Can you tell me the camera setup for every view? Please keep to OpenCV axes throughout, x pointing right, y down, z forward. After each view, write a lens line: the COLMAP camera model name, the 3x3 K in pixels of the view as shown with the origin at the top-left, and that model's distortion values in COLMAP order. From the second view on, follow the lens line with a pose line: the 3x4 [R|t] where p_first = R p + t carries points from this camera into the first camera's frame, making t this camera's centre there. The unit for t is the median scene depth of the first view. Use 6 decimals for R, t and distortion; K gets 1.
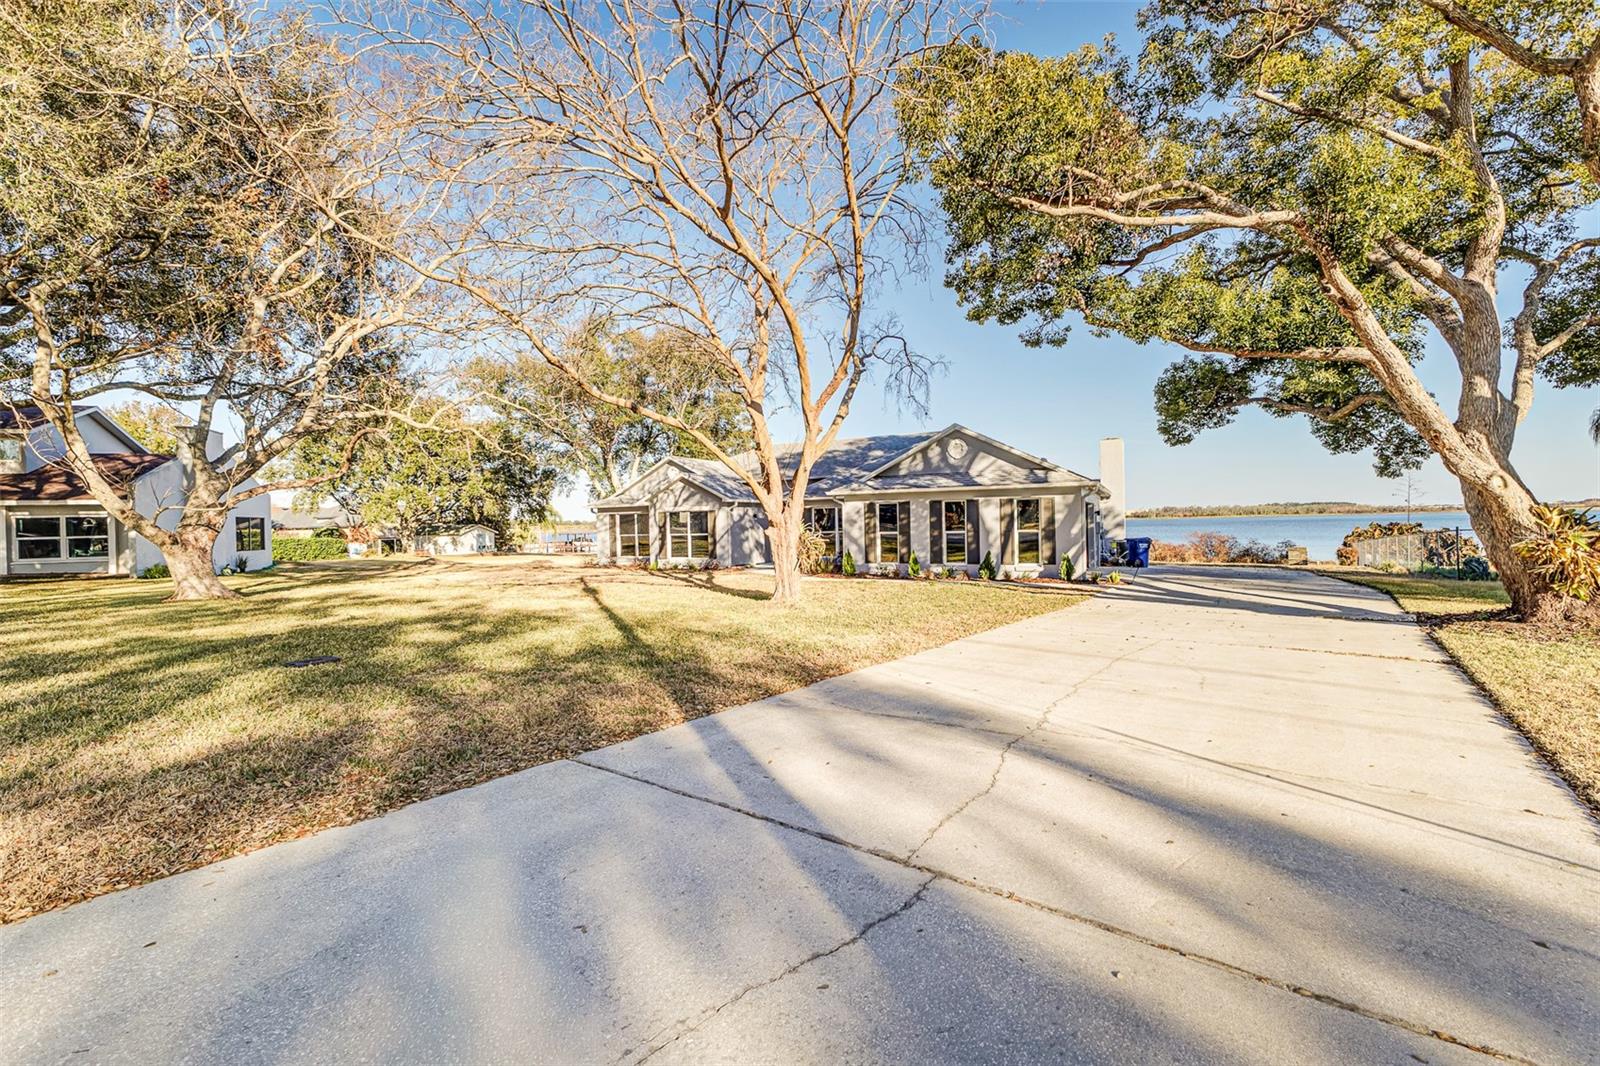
lens RADIAL K [[696.3, 0, 787.5], [0, 696.3, 528.5], [0, 0, 1]] dist [0.022083, 0.000388]
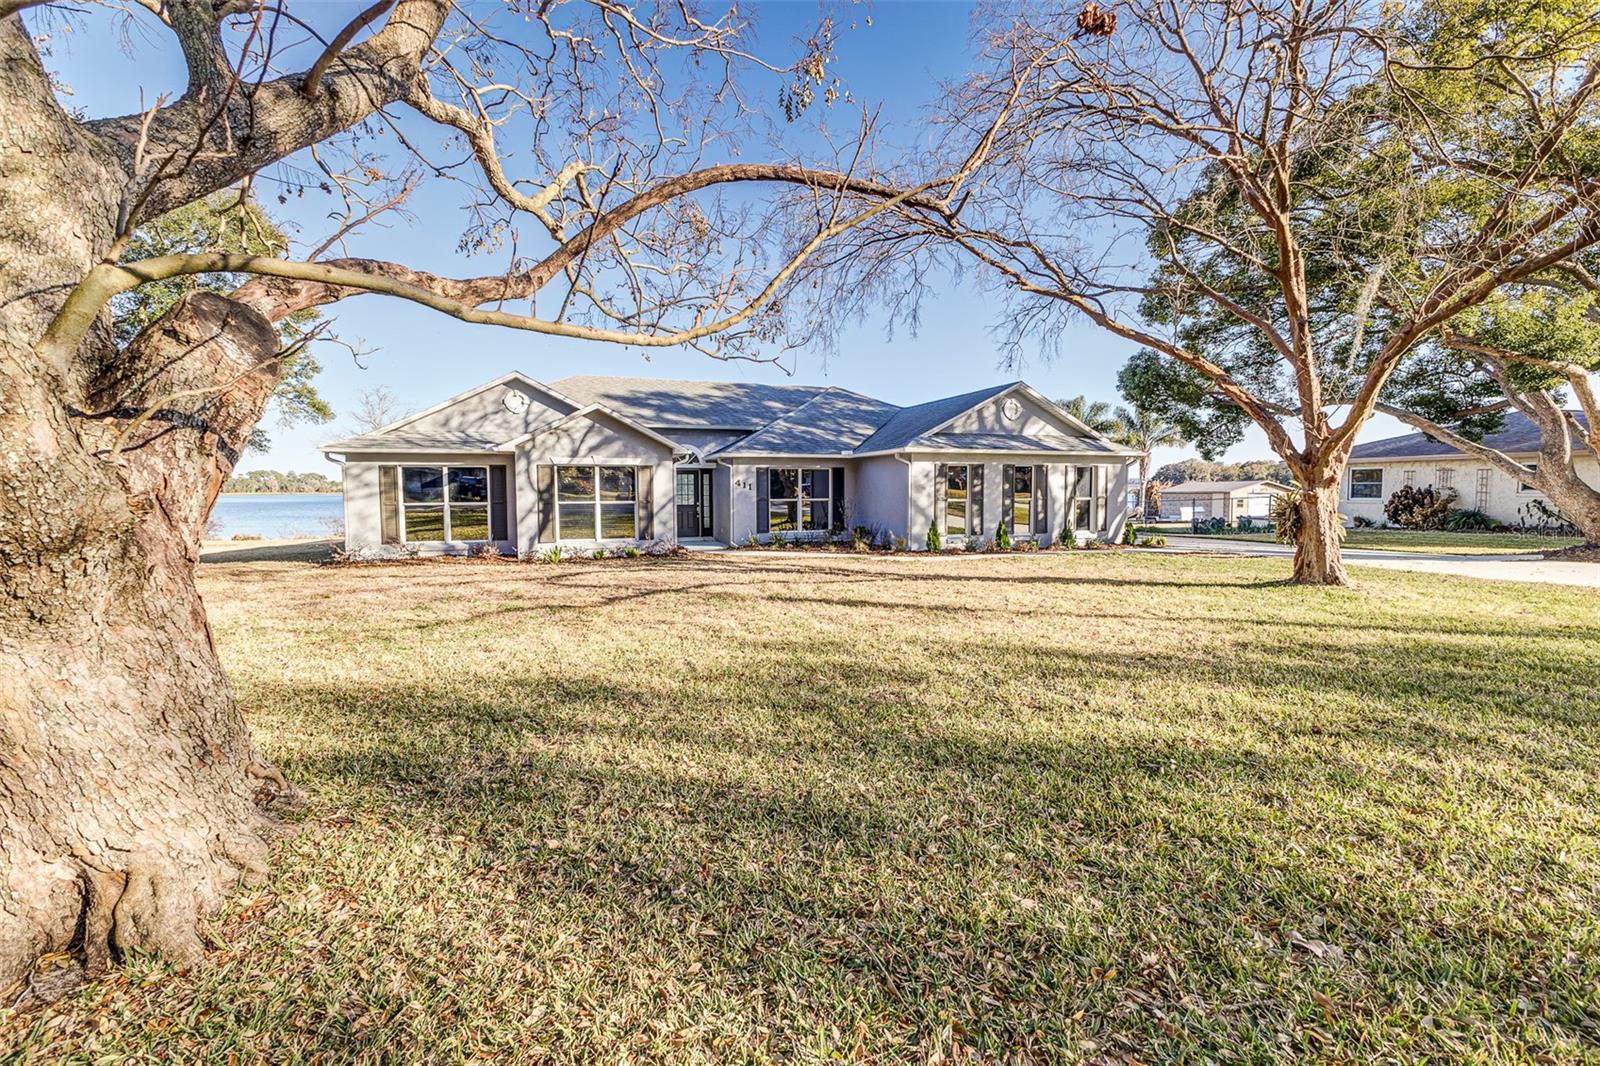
lens RADIAL K [[696.3, 0, 767.7], [0, 696.3, 518.1], [0, 0, 1]] dist [0.022083, 0.000388]
pose [[0.693448, -0.011947, 0.720407, -0.615941], [-0.004972, 0.999759, 0.021366, 0.009881], [-0.720489, -0.018398, 0.693222, 0.567097]]
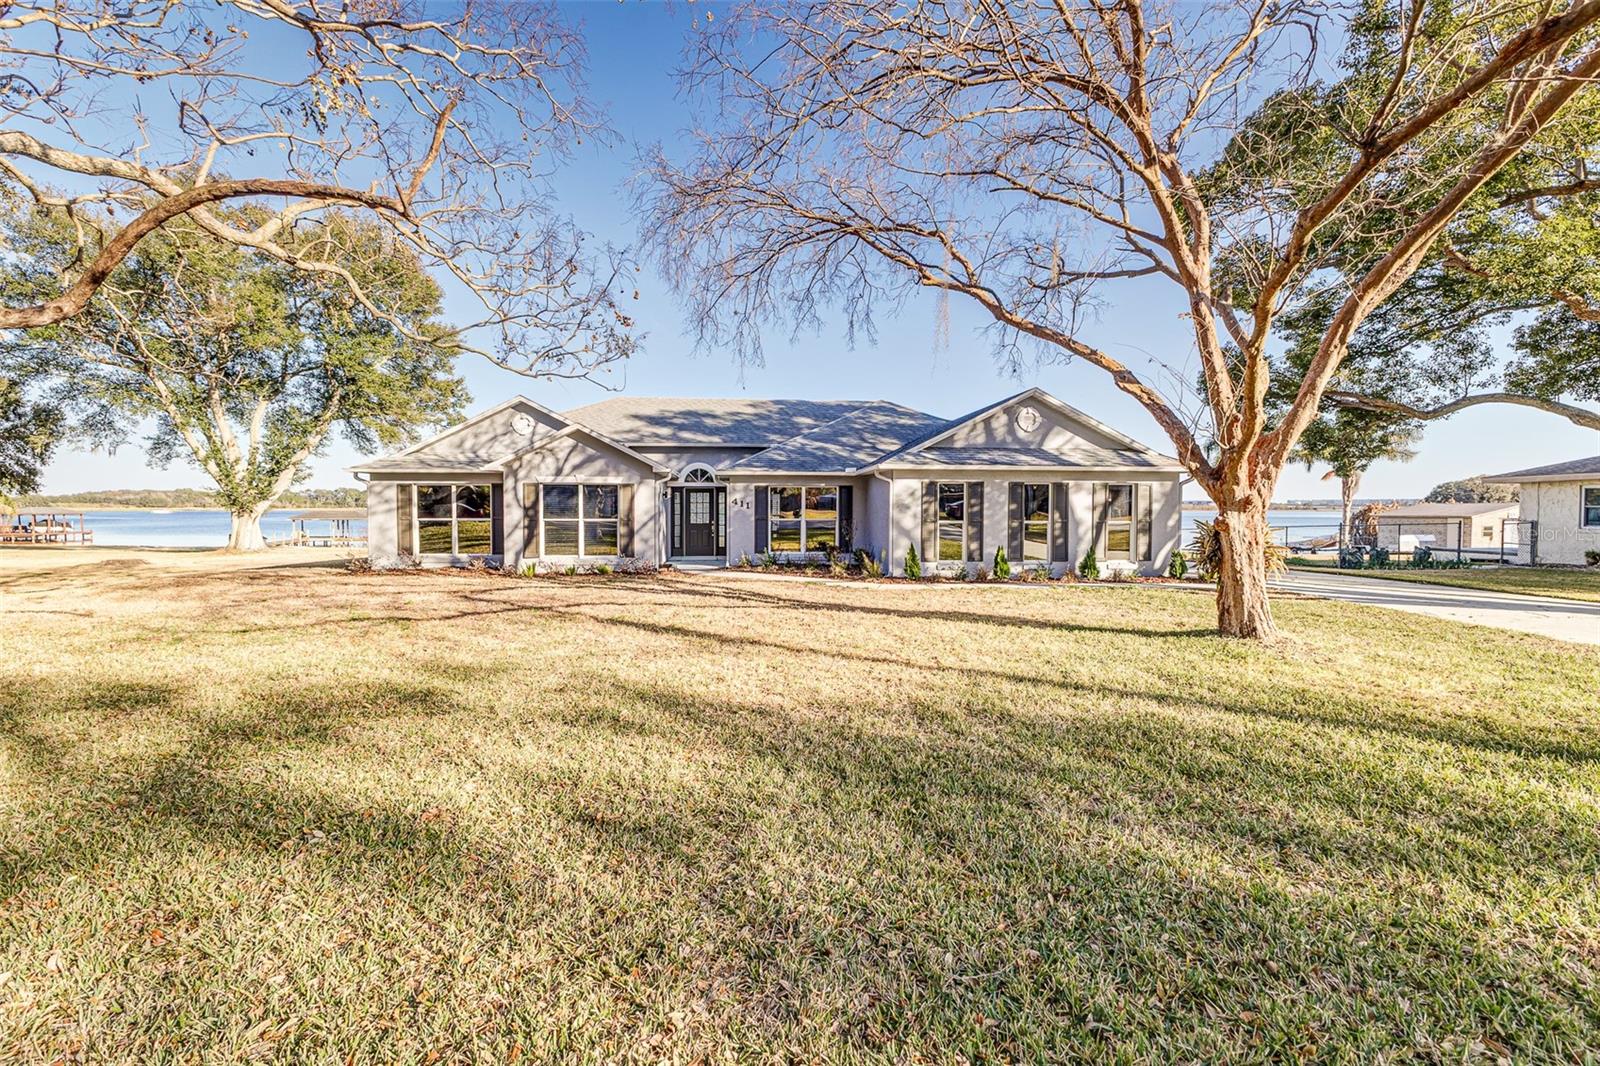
lens RADIAL K [[696.3, 0, 775.0], [0, 696.3, 520.9], [0, 0, 1]] dist [0.022083, 0.000388]
pose [[0.852306, 0.013707, 0.522865, -0.411479], [-0.017344, 0.999847, 0.002061, 0.006099], [-0.522757, -0.010825, 0.852413, 0.442091]]
